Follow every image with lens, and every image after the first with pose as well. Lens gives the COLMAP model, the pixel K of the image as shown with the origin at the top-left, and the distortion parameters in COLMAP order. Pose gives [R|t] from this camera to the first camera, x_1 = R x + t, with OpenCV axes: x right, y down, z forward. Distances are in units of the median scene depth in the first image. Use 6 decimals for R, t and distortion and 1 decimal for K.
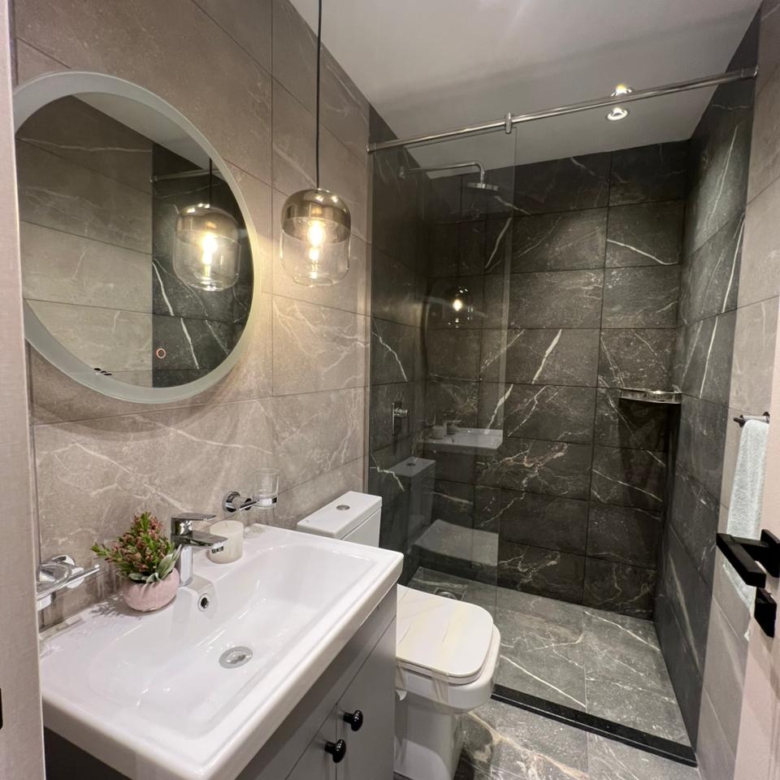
lens RADIAL K [[417.2, 0, 387.5], [0, 417.2, 390.6], [0, 0, 1]] dist [-0.001589, 0.000562]
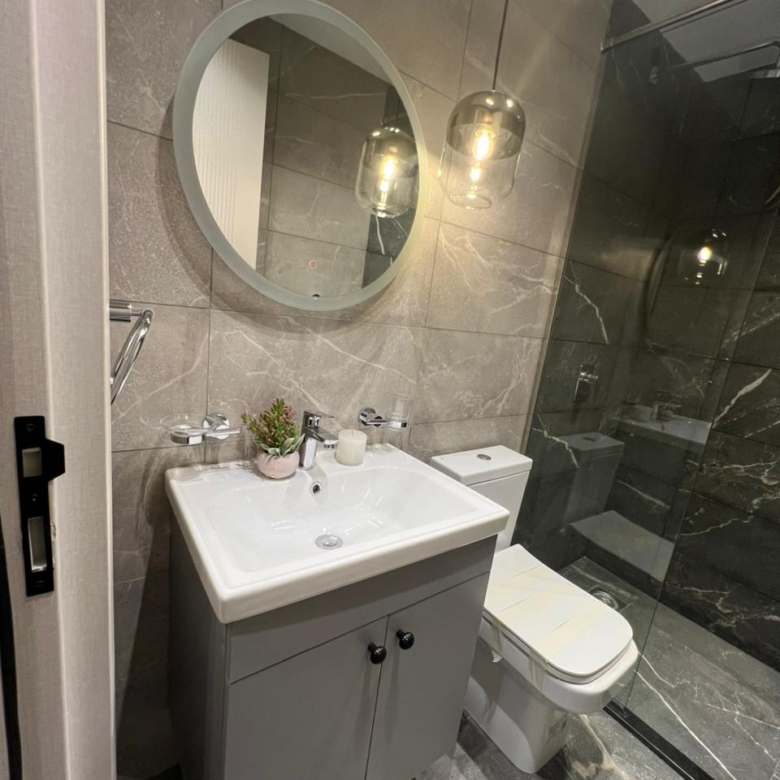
lens RADIAL K [[417.2, 0, 387.5], [0, 417.2, 390.6], [0, 0, 1]] dist [-0.001589, 0.000562]
pose [[0.857031, 0.193671, -0.477482, 0.129991], [-0.147645, 0.980120, 0.132537, 0.036823], [0.493658, -0.043091, 0.868588, 0.066065]]
